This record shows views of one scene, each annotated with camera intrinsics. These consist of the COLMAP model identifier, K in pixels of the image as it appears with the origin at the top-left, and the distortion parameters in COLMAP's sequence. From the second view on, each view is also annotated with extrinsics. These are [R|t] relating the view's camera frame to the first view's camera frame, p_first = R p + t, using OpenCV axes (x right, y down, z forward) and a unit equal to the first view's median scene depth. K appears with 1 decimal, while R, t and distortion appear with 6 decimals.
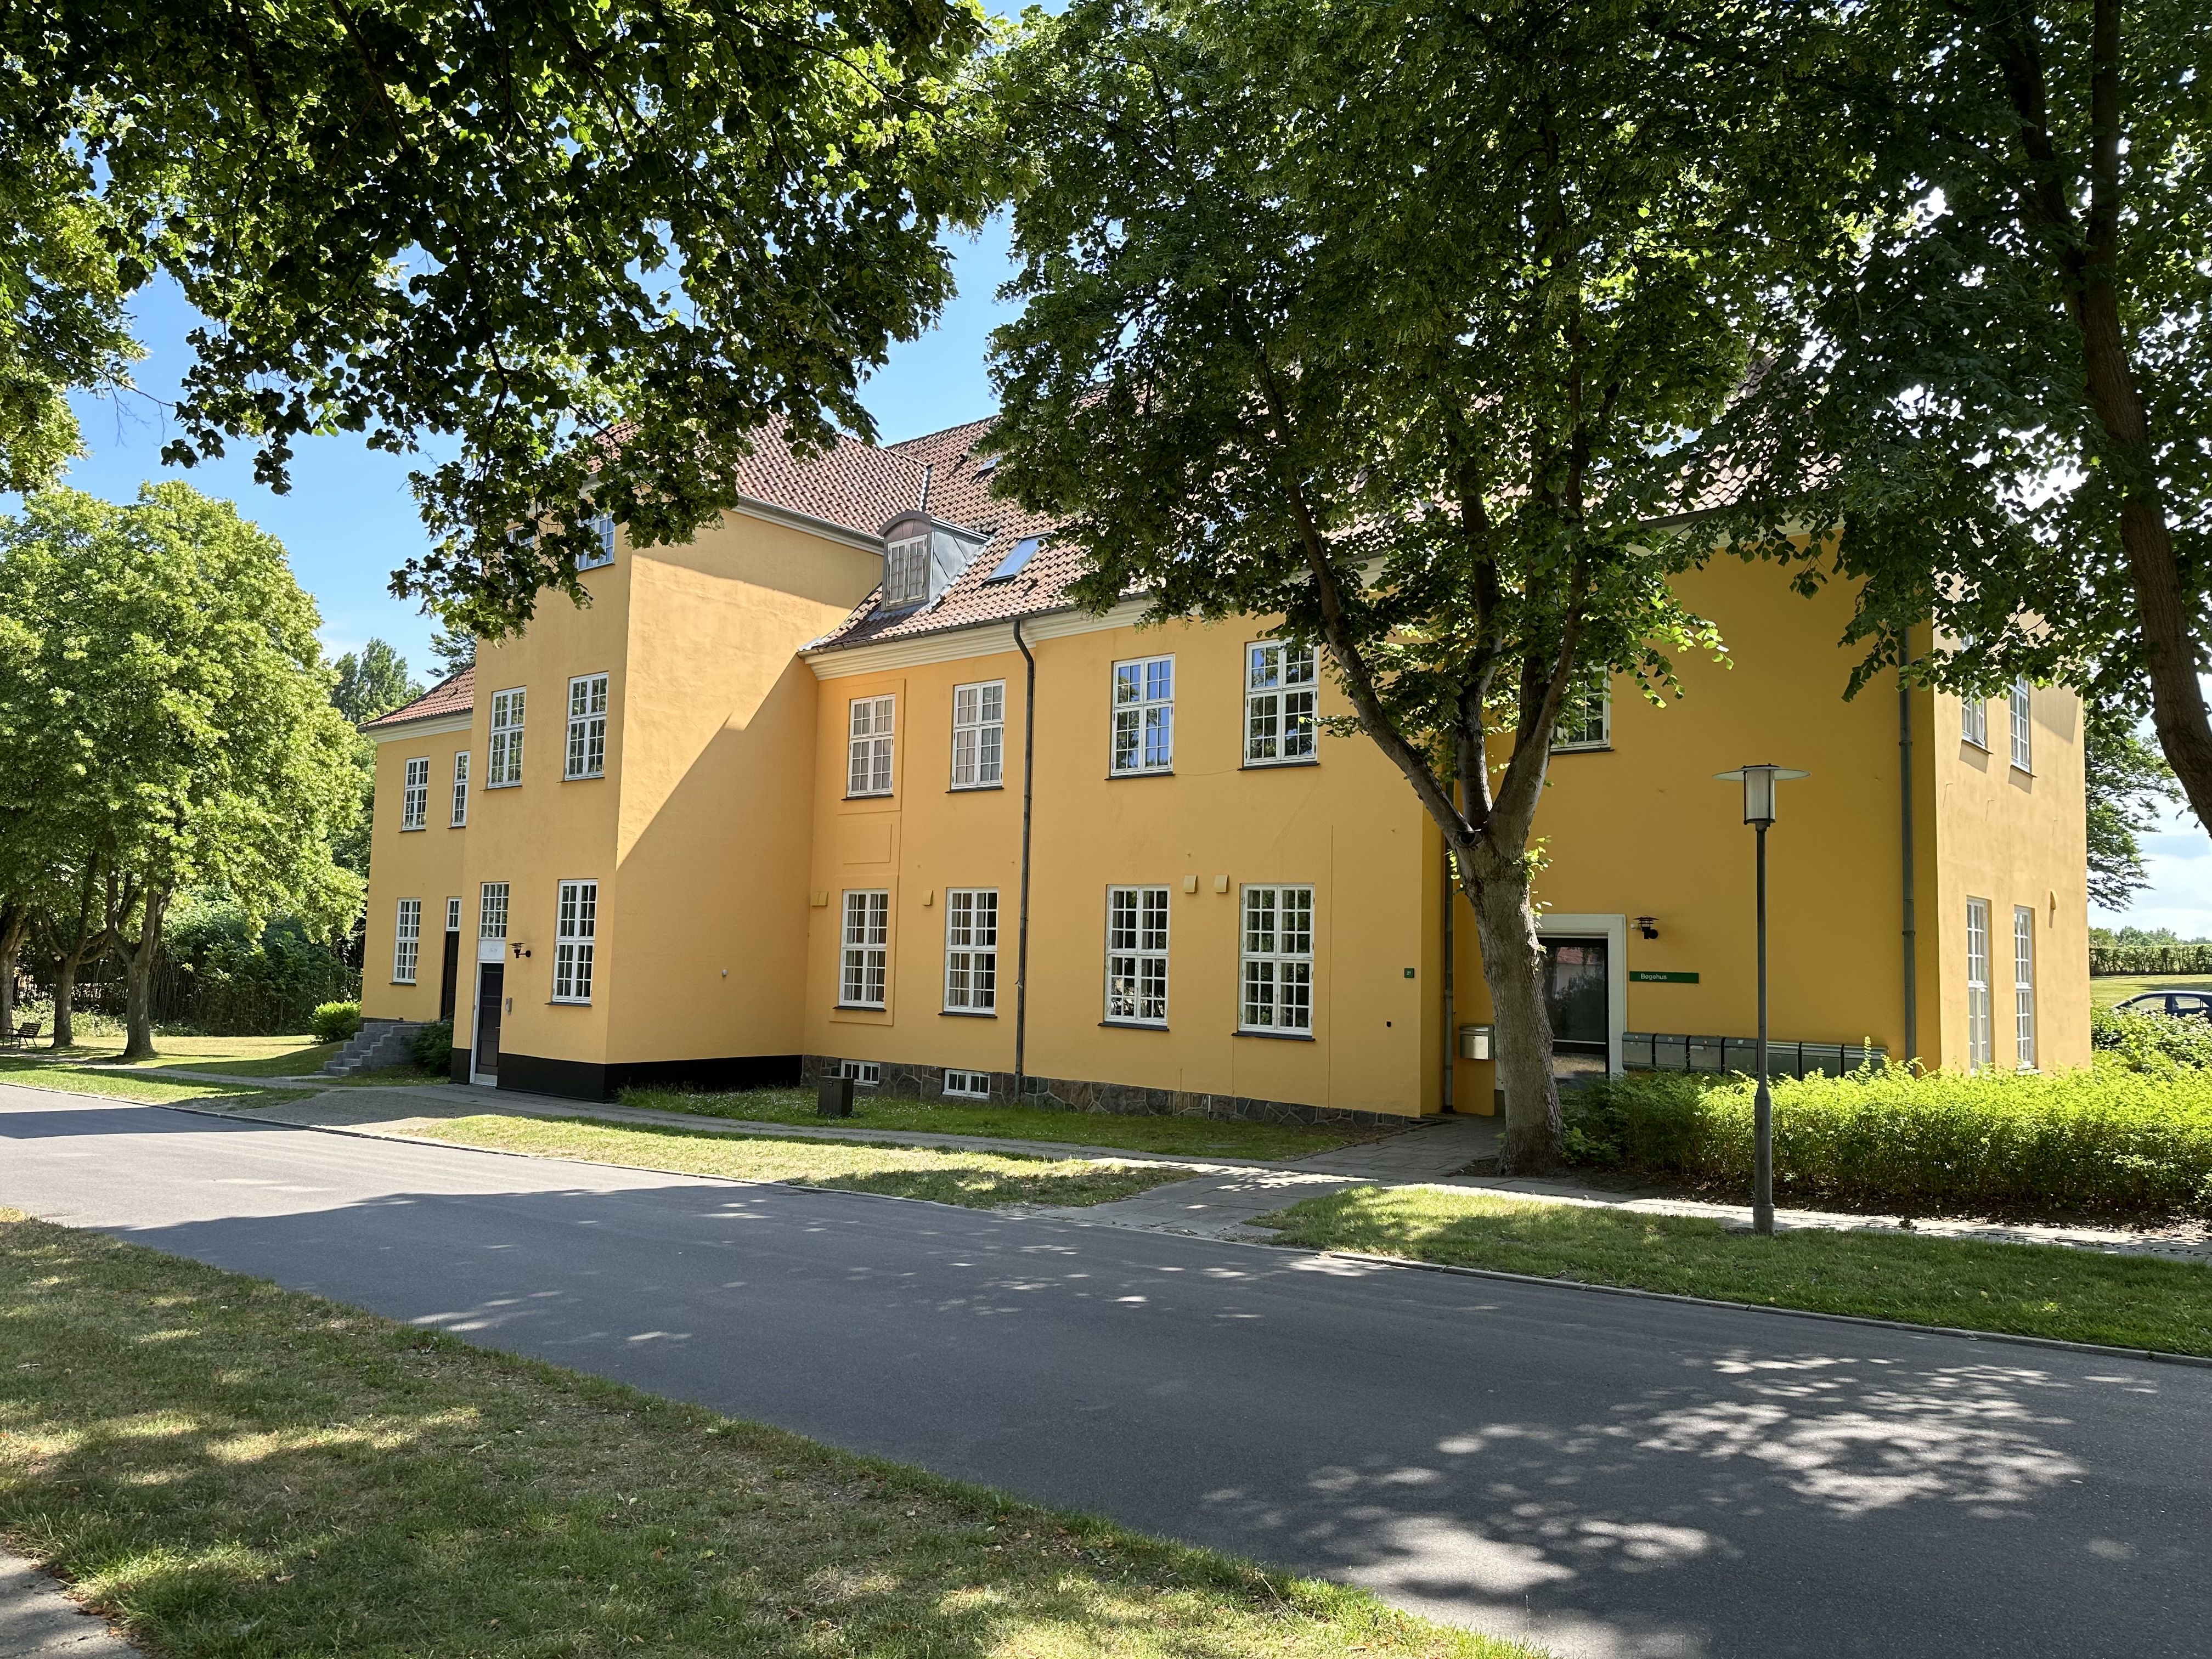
lens RADIAL K [[1577.6, 0, 1105.9], [0, 1577.6, 815.2], [0, 0, 1]] dist [0.101378, -0.005434]
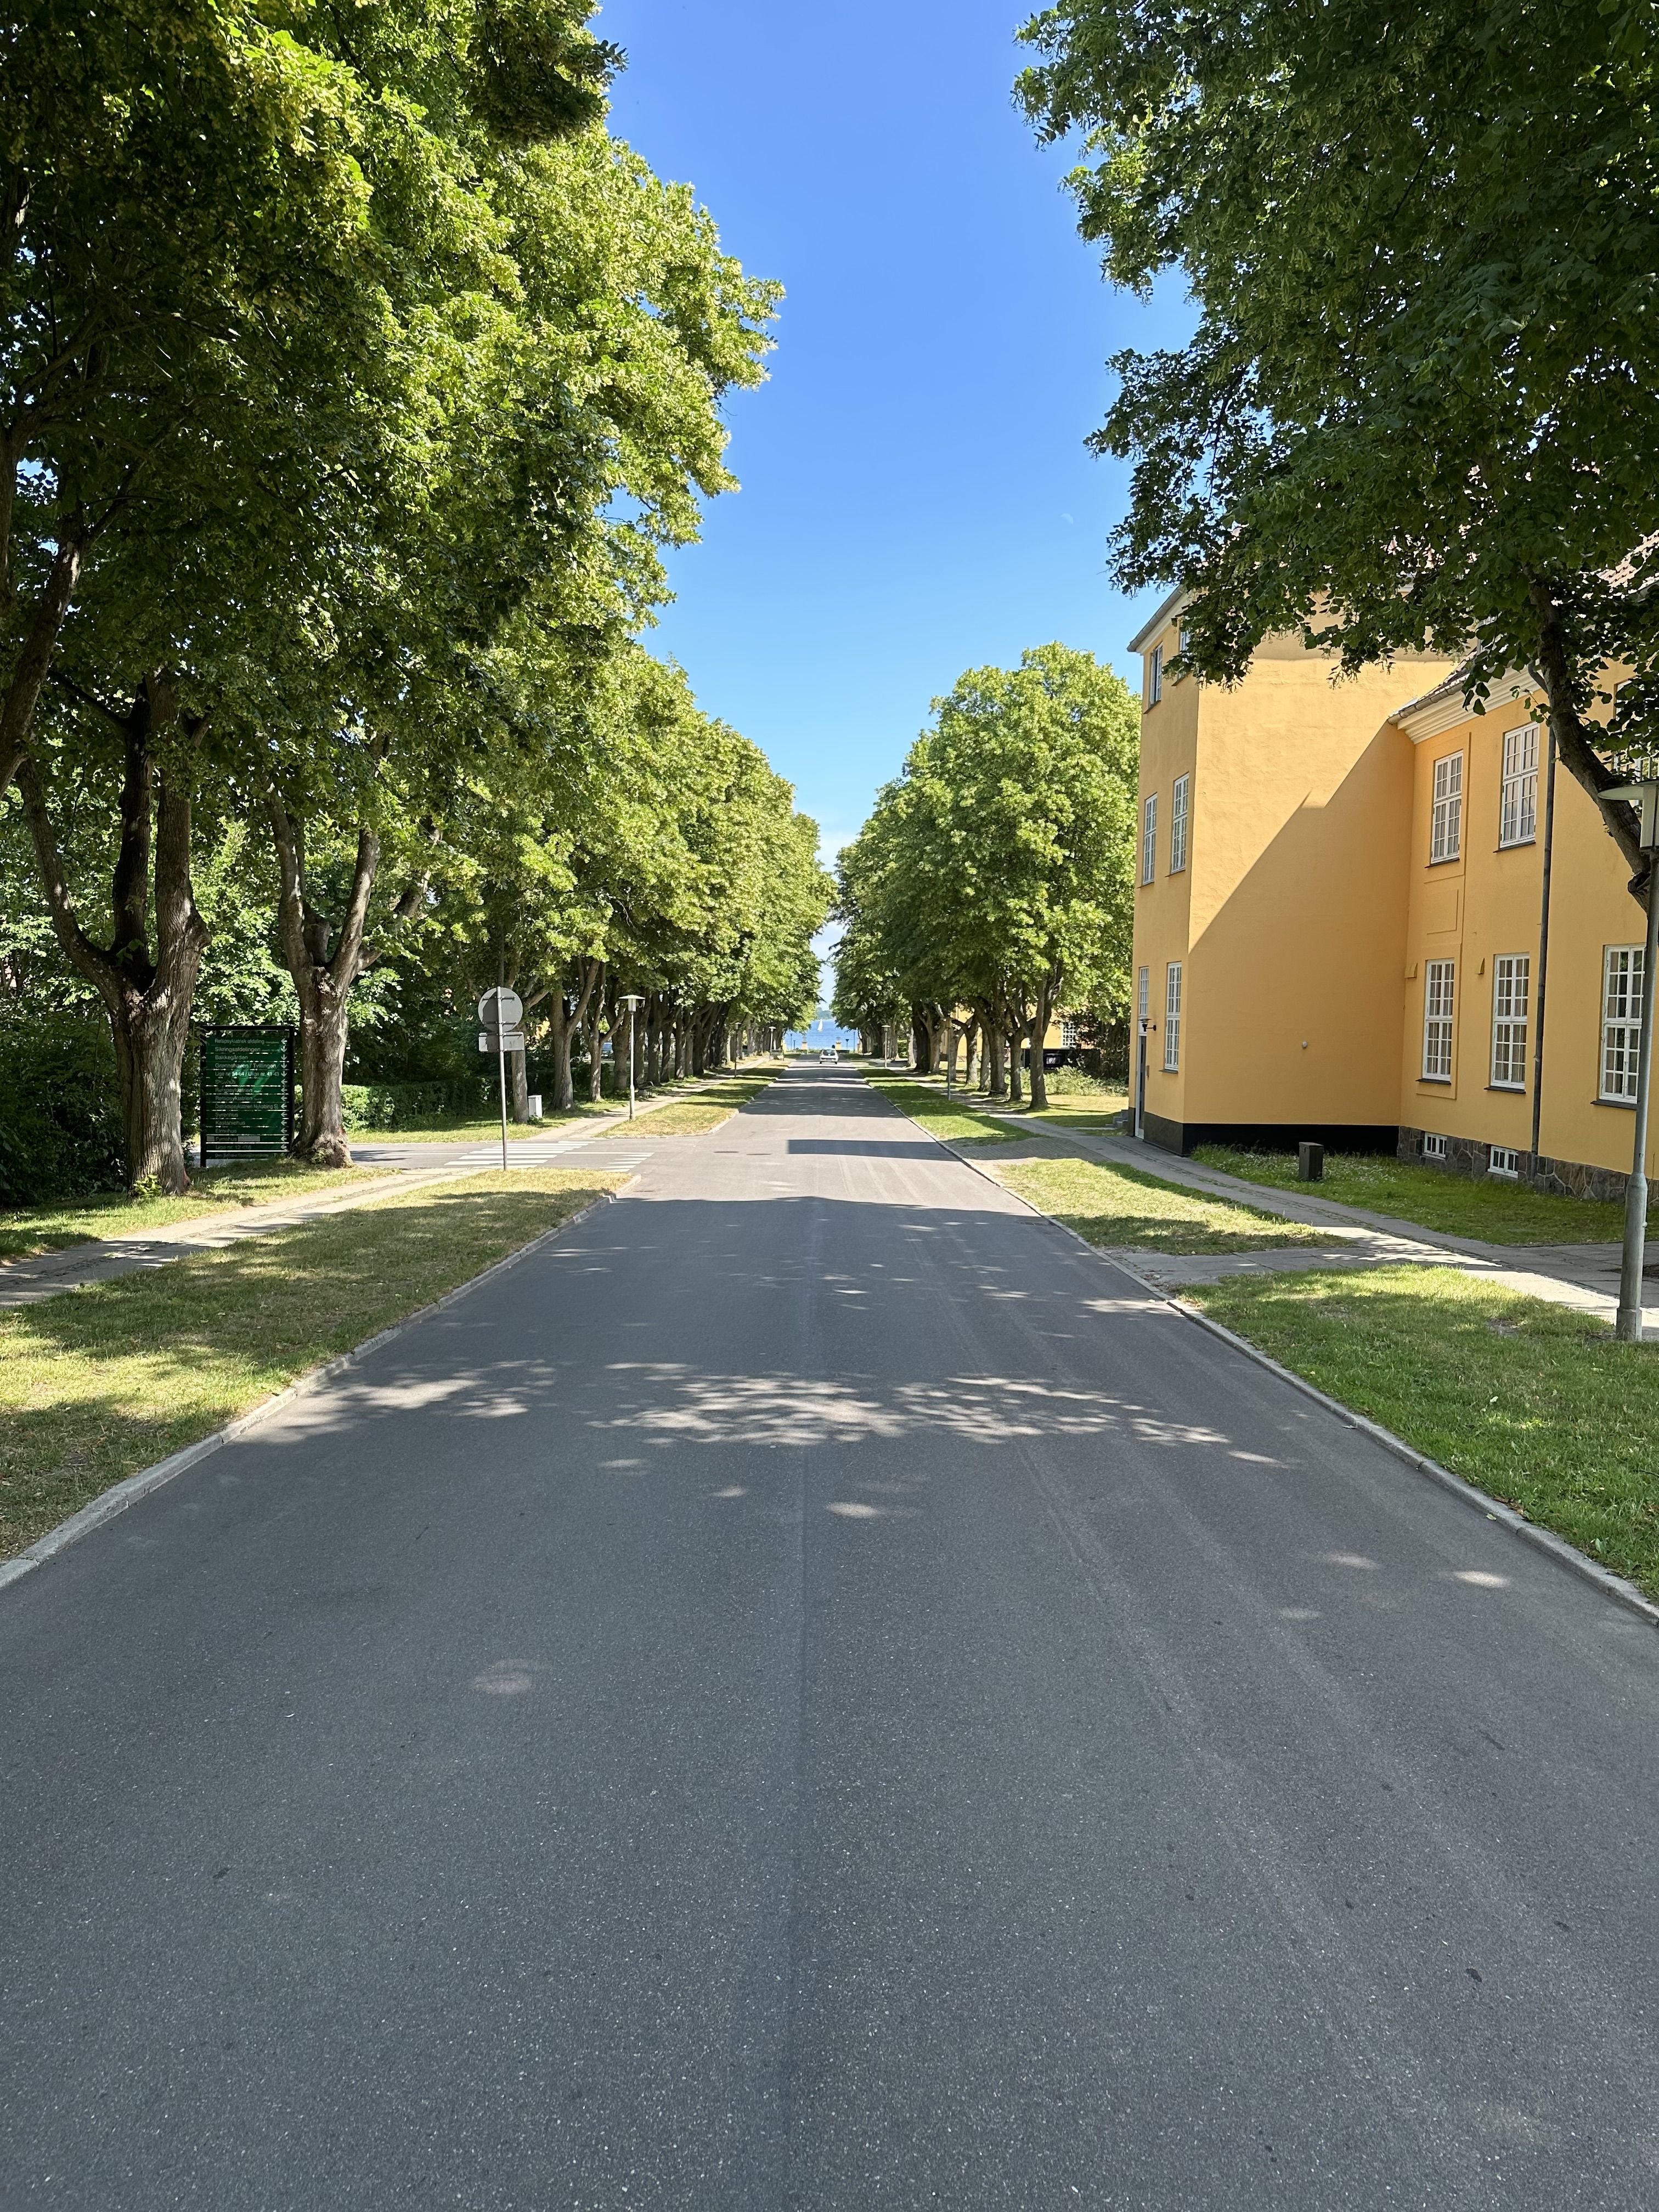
lens RADIAL K [[1577.6, 0, 834.6], [0, 1577.6, 1113.7], [0, 0, 1]] dist [0.101378, -0.005434]
pose [[0.667705, 0.031134, -0.743775, 0.253774], [0.071108, 0.991889, 0.105355, 0.008041], [0.741022, -0.123234, 0.660076, 0.050906]]
